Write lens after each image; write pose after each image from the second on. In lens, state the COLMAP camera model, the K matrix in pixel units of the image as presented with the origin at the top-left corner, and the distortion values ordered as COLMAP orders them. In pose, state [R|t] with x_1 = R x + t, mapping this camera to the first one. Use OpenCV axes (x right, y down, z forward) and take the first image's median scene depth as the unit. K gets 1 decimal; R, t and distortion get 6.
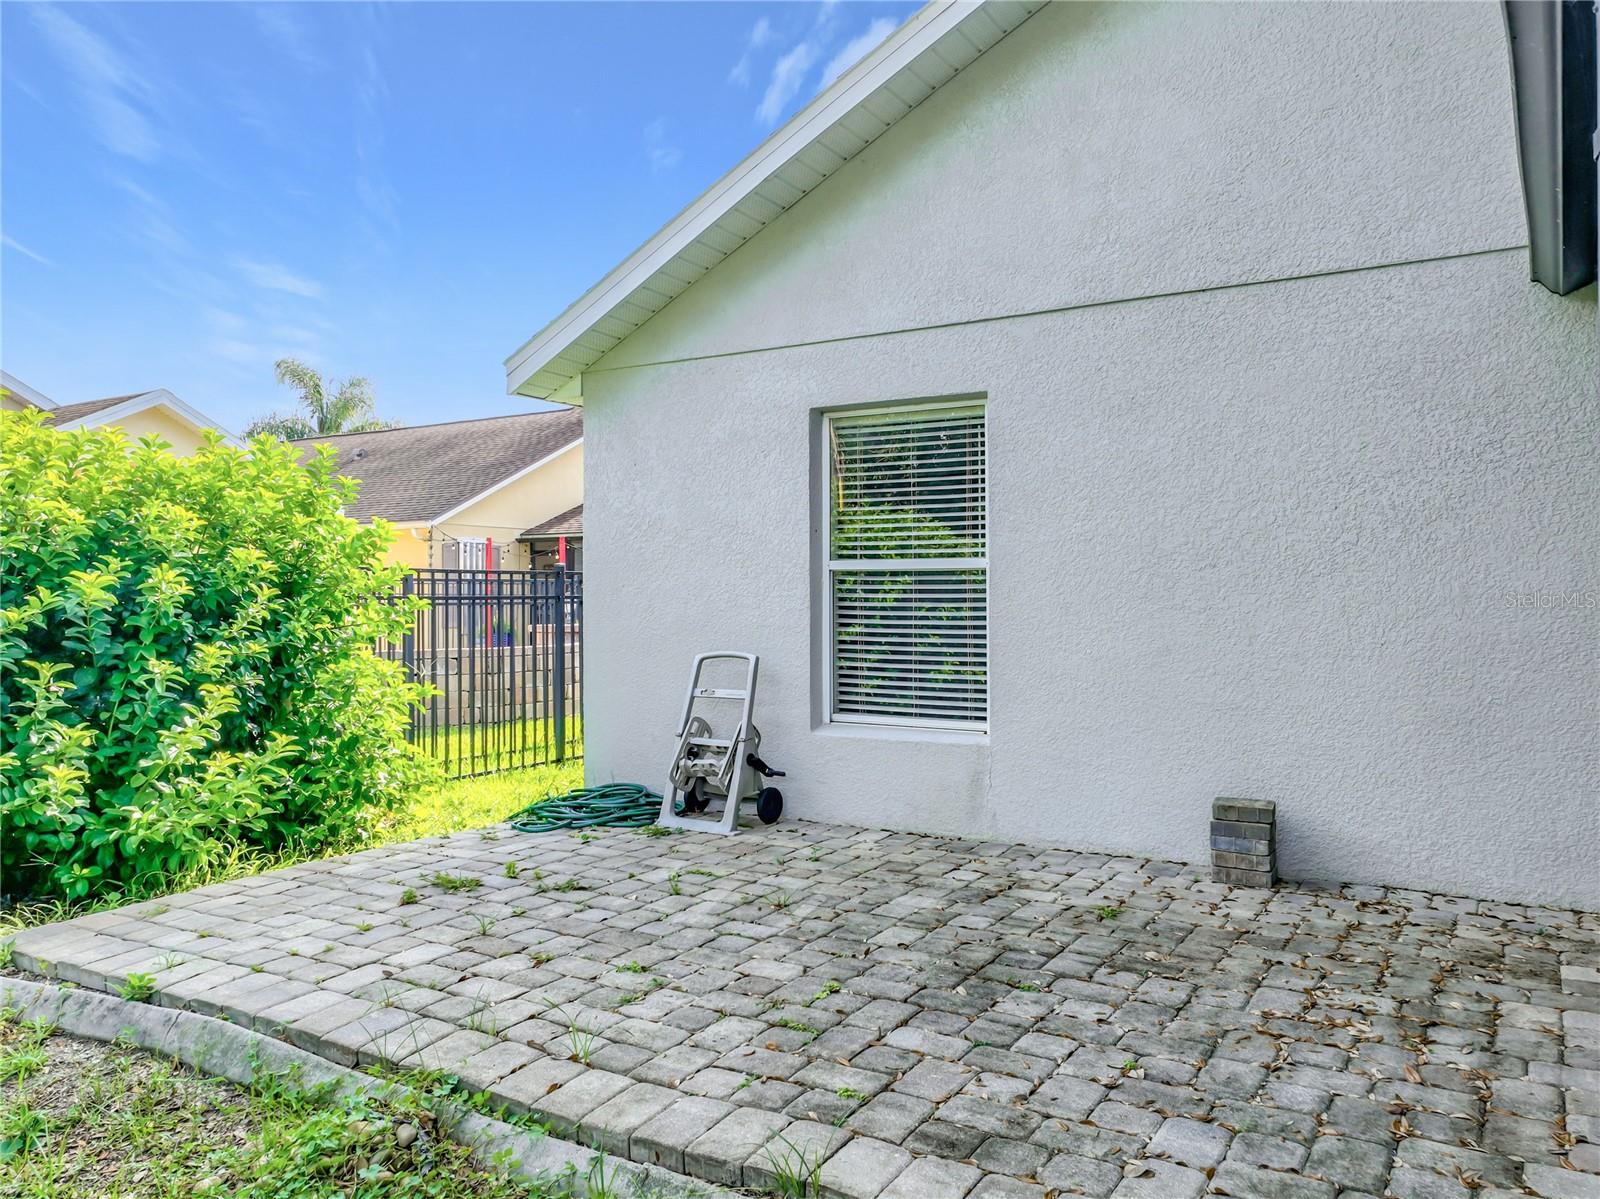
lens RADIAL K [[1190.2, 0, 801.8], [0, 1190.2, 568.6], [0, 0, 1]] dist [-0.005020, 0.009803]
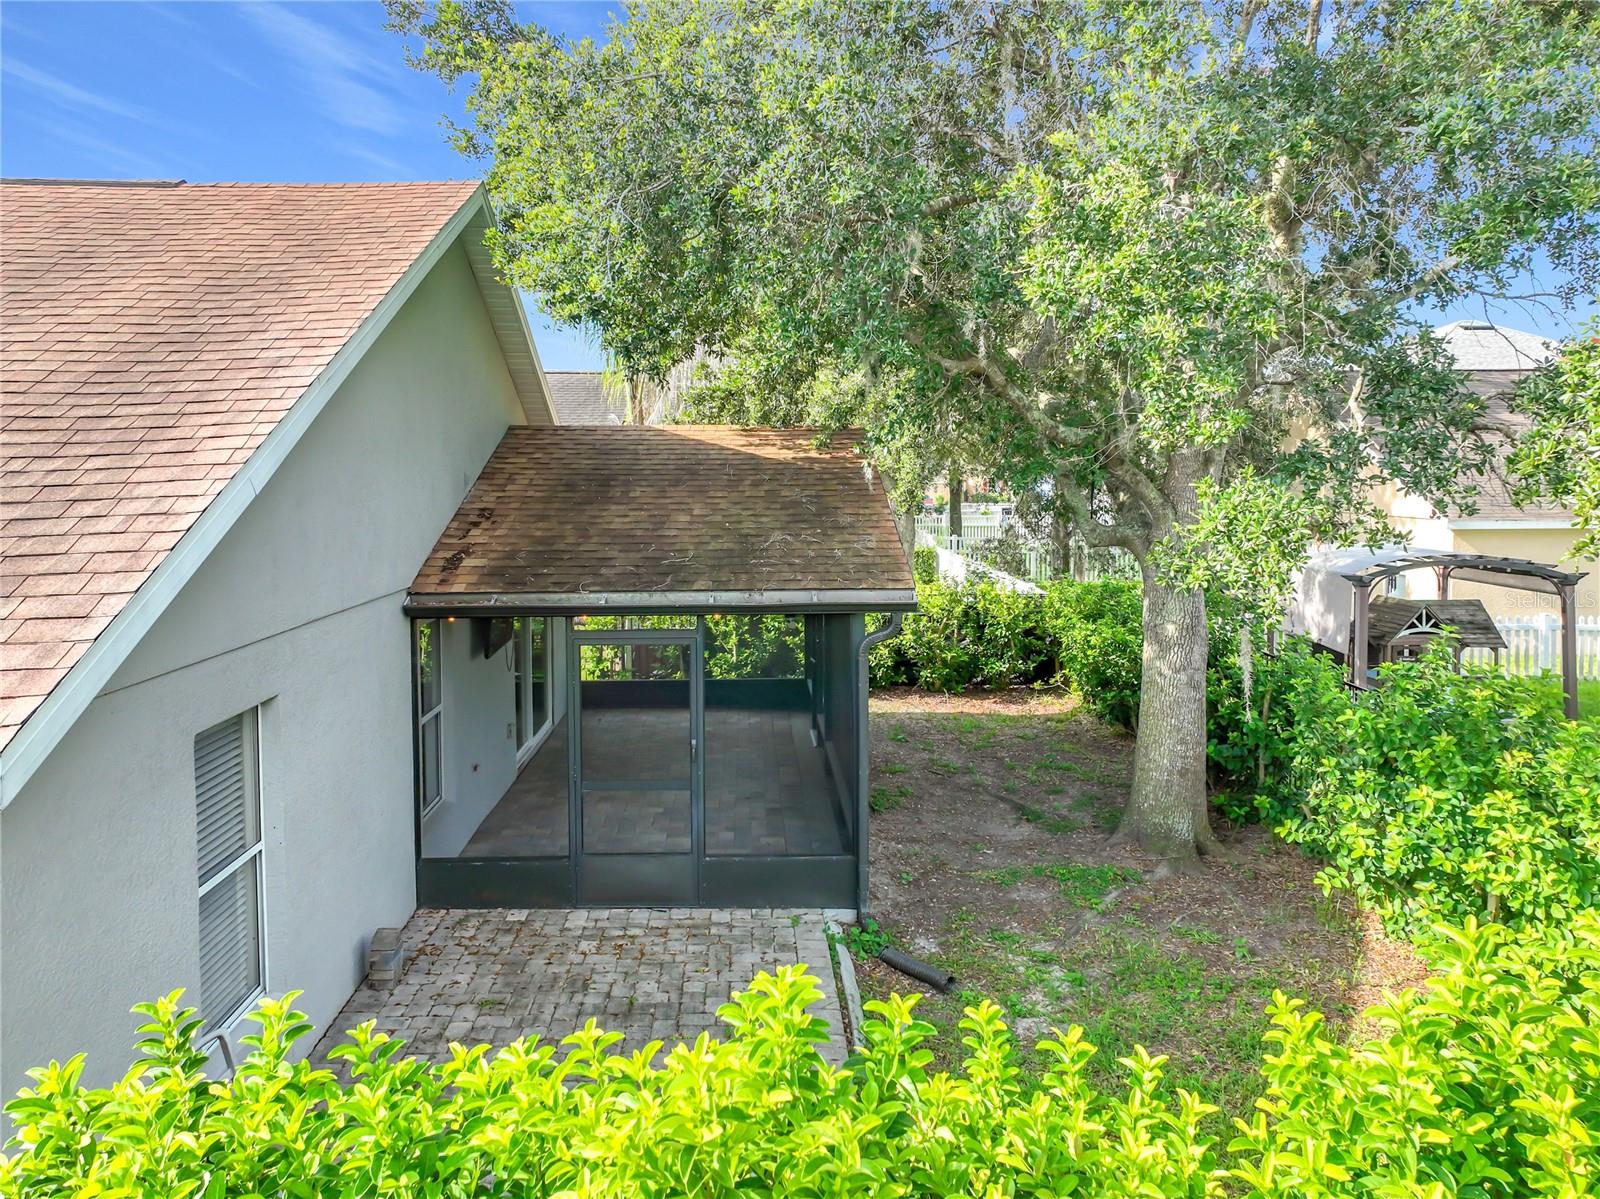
lens RADIAL K [[1199.7, 0, 778.3], [0, 1199.7, 508.5], [0, 0, 1]] dist [0.010999, 0.005424]
pose [[-0.556179, -0.024572, 0.830699, -1.441322], [-0.008358, 0.999678, 0.023975, -0.483707], [-0.831021, 0.006391, -0.556205, 1.665219]]
